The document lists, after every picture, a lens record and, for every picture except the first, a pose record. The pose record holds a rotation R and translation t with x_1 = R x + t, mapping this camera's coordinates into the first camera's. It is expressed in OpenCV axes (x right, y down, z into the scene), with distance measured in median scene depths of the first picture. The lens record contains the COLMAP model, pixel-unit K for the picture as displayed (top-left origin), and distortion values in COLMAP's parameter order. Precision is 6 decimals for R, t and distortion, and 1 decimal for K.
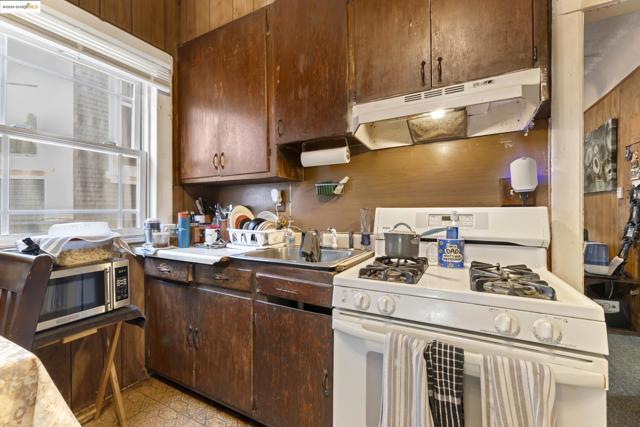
lens RADIAL K [[278.0, 0, 315.2], [0, 278.0, 210.4], [0, 0, 1]] dist [-0.001882, 0.001045]
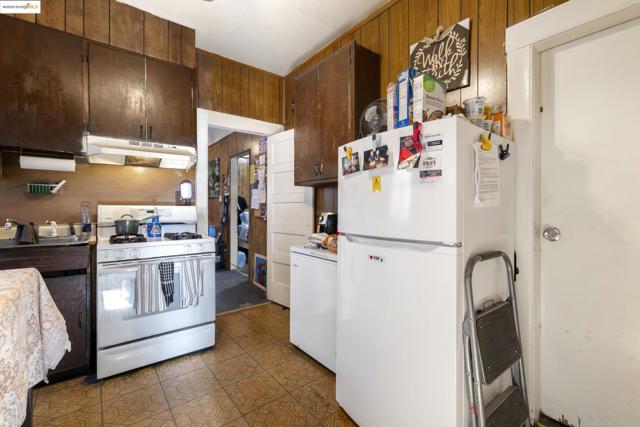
lens RADIAL K [[278.0, 0, 316.4], [0, 278.0, 210.4], [0, 0, 1]] dist [-0.001882, 0.001045]
pose [[0.400332, -0.001687, 0.916369, -0.759928], [-0.004571, 0.999982, 0.003838, 0.008418], [-0.916359, -0.005725, 0.400317, -0.723277]]
